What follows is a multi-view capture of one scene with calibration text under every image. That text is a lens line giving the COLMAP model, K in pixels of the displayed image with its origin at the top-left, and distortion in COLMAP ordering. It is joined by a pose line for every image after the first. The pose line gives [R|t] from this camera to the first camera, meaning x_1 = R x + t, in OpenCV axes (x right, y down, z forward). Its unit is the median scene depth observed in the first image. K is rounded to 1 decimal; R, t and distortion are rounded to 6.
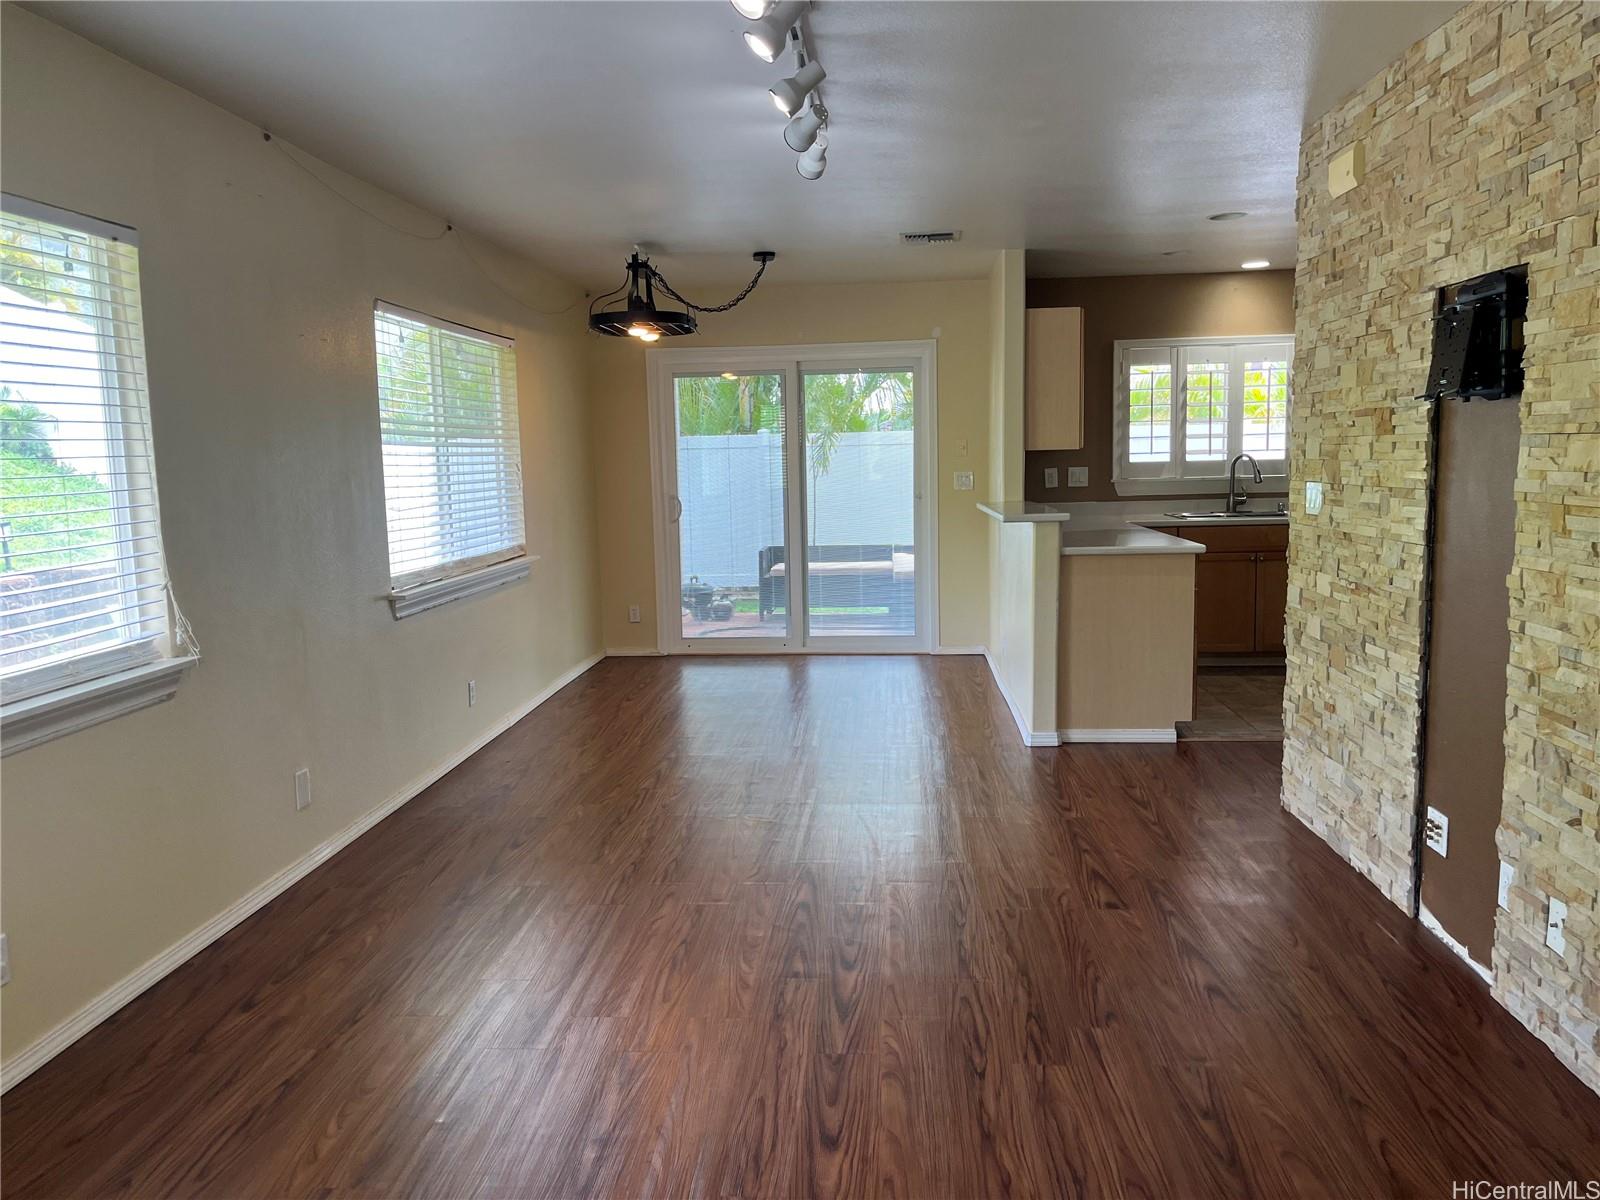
lens RADIAL K [[1208.5, 0, 791.3], [0, 1208.5, 596.3], [0, 0, 1]] dist [0.062709, -0.089499]
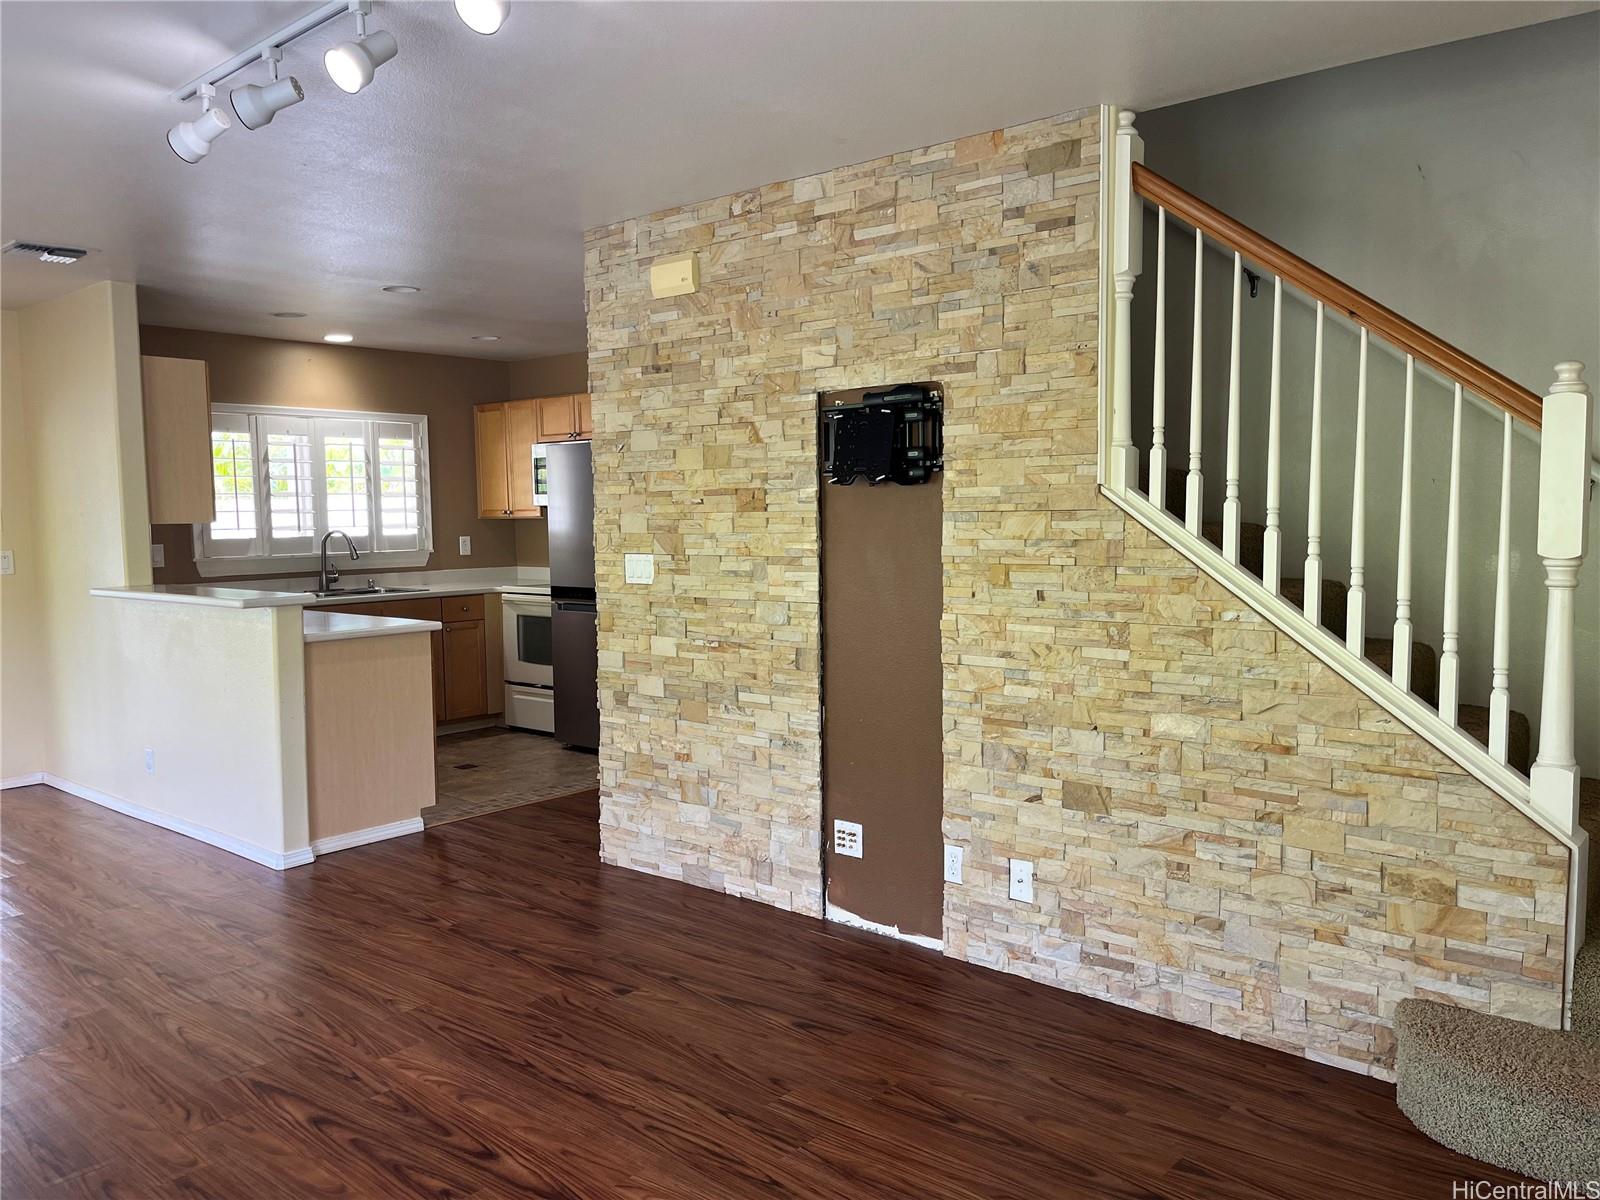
lens RADIAL K [[1208.5, 0, 791.3], [0, 1208.5, 611.1], [0, 0, 1]] dist [0.062709, -0.089499]
pose [[0.586955, -0.053799, 0.807830, -0.433799], [0.096404, 0.995335, -0.003760, -0.030622], [-0.803859, 0.080085, 0.589404, 0.305304]]
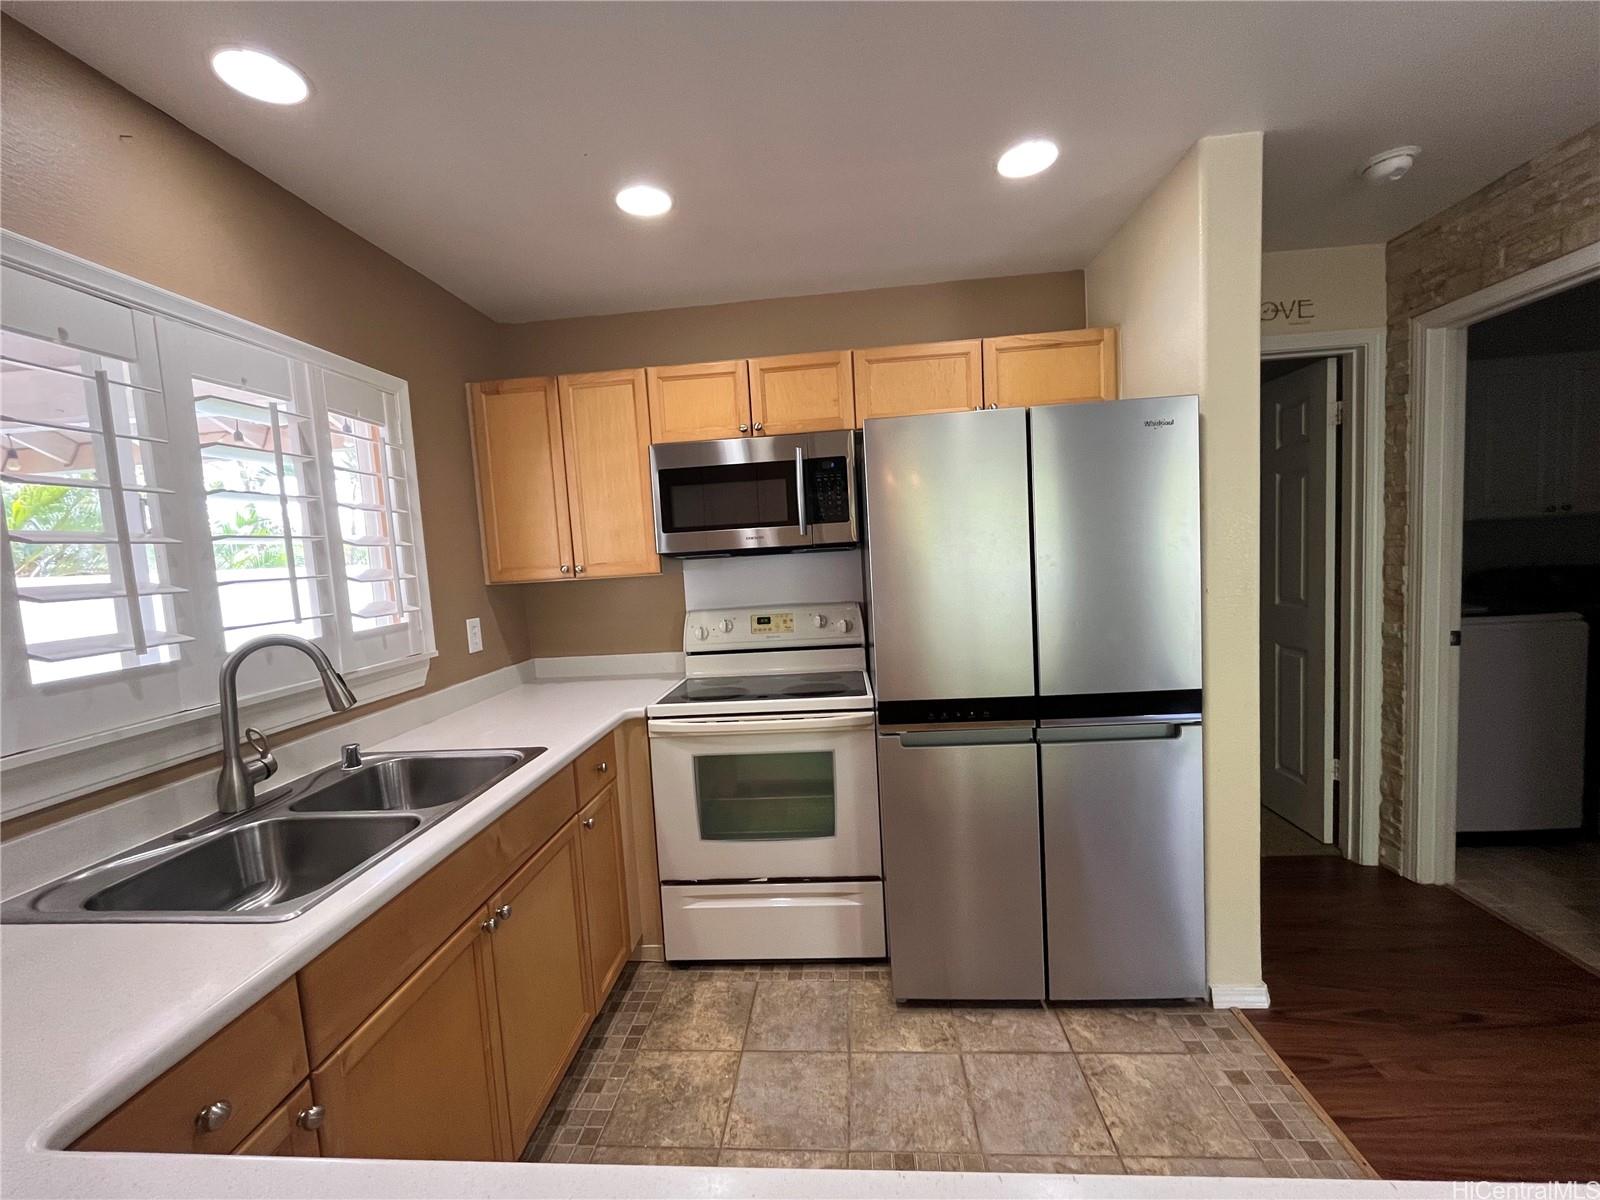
lens RADIAL K [[652.0, 0, 799.9], [0, 652.0, 611.9], [0, 0, 1]] dist [-0.007184, 0.001175]
pose [[0.009513, -0.070527, 0.997464, 0.403386], [0.172301, 0.982705, 0.067841, -0.236579], [-0.984998, 0.171219, 0.021500, 1.813179]]
